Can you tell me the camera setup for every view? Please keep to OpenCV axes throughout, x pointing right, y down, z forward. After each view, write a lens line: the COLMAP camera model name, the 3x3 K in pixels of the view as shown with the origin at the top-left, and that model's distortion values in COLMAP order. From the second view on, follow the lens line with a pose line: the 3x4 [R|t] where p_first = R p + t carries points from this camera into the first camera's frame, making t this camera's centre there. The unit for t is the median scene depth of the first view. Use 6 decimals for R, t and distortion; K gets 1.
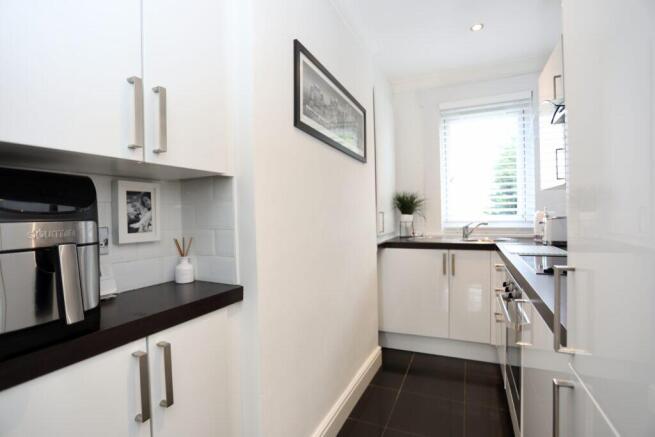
lens RADIAL K [[316.7, 0, 323.2], [0, 316.7, 217.2], [0, 0, 1]] dist [-0.081240, 0.032762]
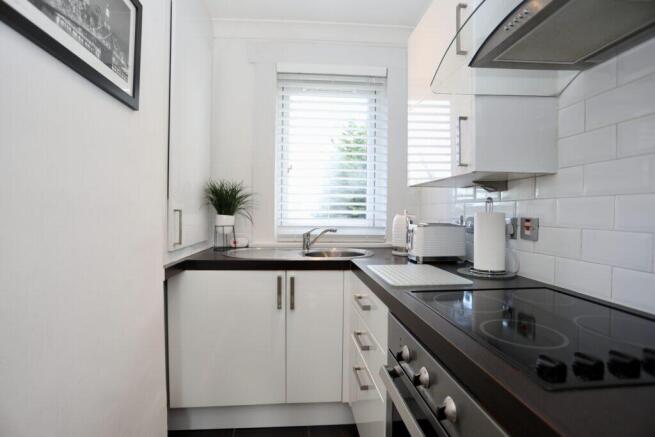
lens RADIAL K [[316.7, 0, 323.2], [0, 316.7, 217.2], [0, 0, 1]] dist [-0.081240, 0.032762]
pose [[0.864393, 0.020560, 0.502397, 0.122233], [-0.020948, 0.999769, -0.004872, -0.005519], [-0.502381, -0.006313, 0.864623, 0.352998]]
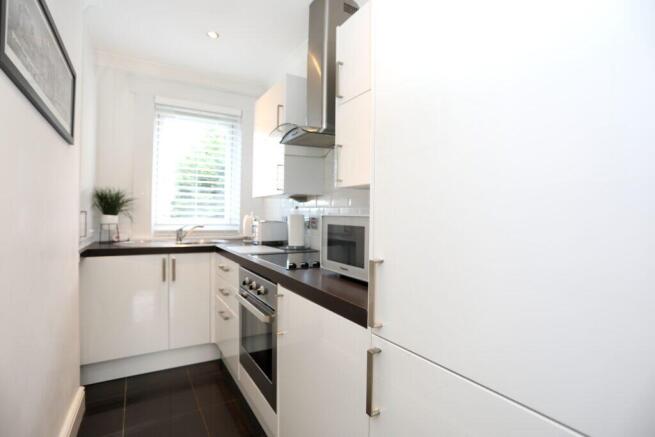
lens RADIAL K [[316.7, 0, 323.2], [0, 316.7, 217.2], [0, 0, 1]] dist [-0.081240, 0.032762]
pose [[0.562234, 0.023370, 0.826648, -0.099717], [-0.016933, 0.999716, -0.016746, 0.000941], [-0.826805, -0.004583, 0.562470, 0.084096]]
